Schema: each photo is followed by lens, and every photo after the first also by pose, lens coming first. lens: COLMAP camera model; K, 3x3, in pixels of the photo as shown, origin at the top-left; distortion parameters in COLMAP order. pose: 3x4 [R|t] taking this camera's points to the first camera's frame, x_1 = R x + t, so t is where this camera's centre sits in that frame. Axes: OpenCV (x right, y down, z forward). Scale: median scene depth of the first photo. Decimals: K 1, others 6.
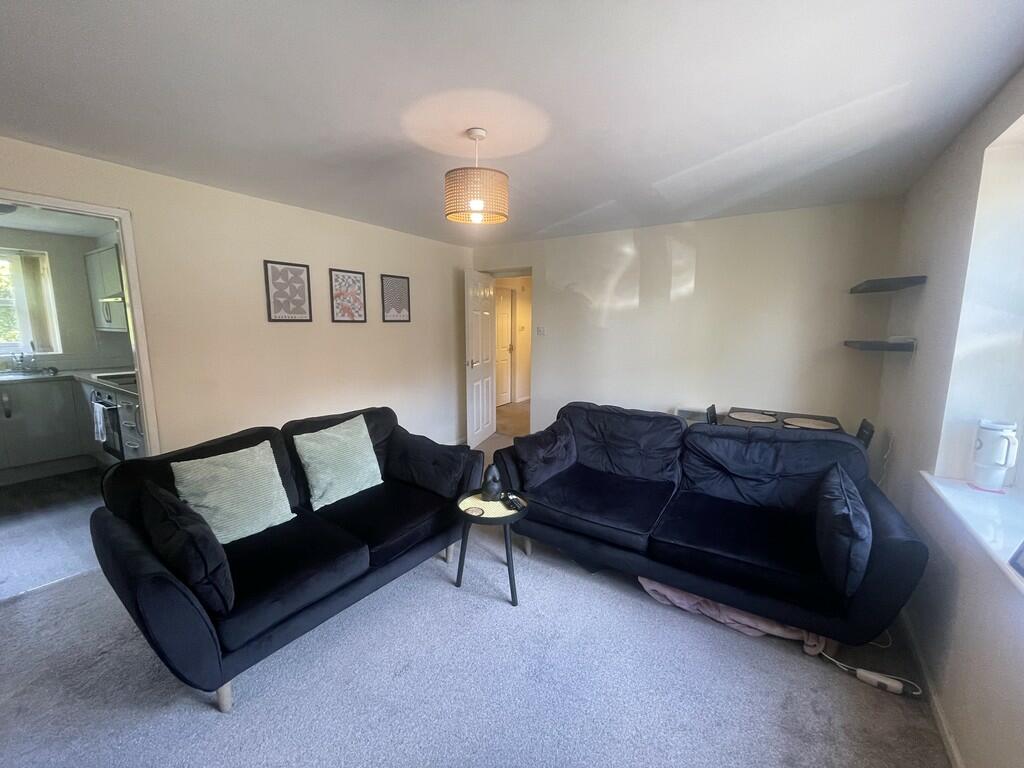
lens RADIAL K [[412.6, 0, 513.2], [0, 412.6, 384.6], [0, 0, 1]] dist [-0.001702, 0.000794]
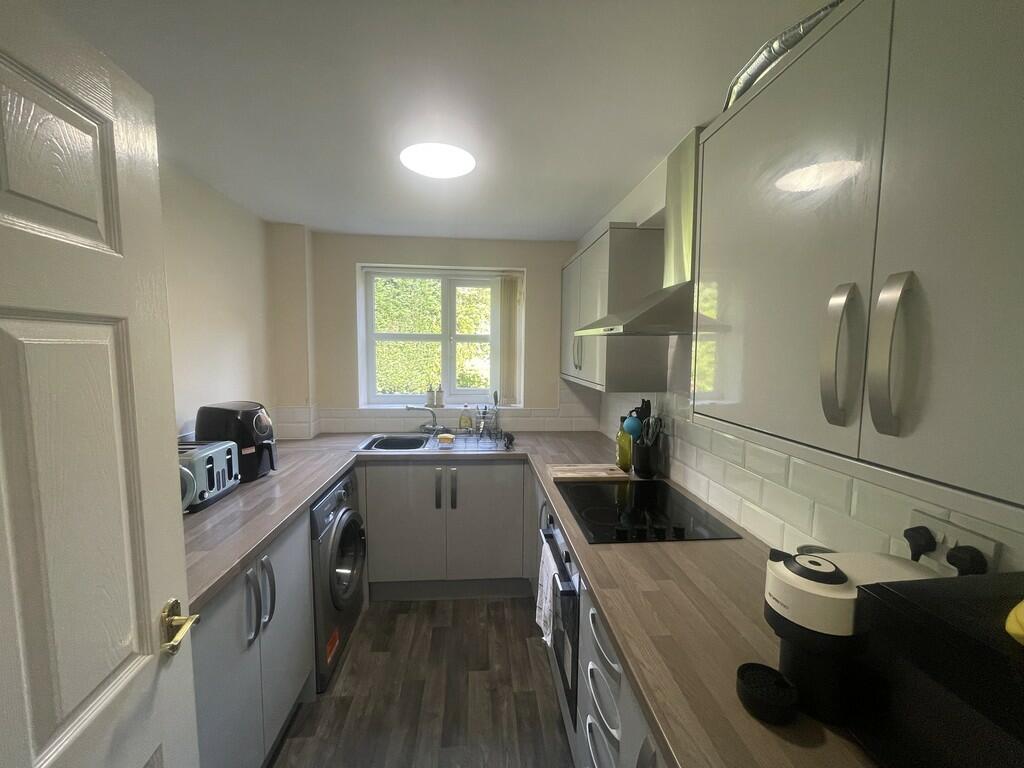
lens RADIAL K [[412.6, 0, 511.4], [0, 412.6, 385.3], [0, 0, 1]] dist [-0.001702, 0.000794]
pose [[0.625080, 0.070404, -0.777379, -0.576557], [-0.125080, 0.992089, -0.010725, -0.110342], [0.770474, 0.103938, 0.628941, 0.552060]]
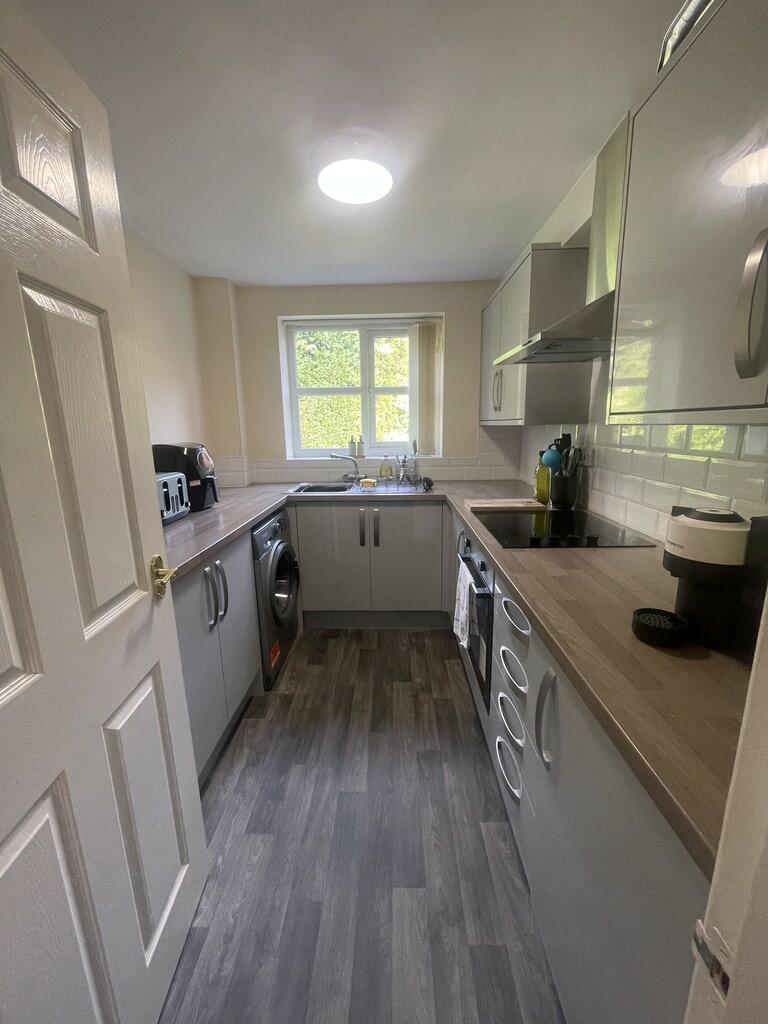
lens RADIAL K [[412.6, 0, 384.6], [0, 412.6, 511.4], [0, 0, 1]] dist [-0.001702, 0.000794]
pose [[0.537485, 0.156485, -0.828627, -0.551639], [-0.108248, 0.987305, 0.116237, -0.058786], [0.836297, 0.027222, 0.547601, 0.540021]]
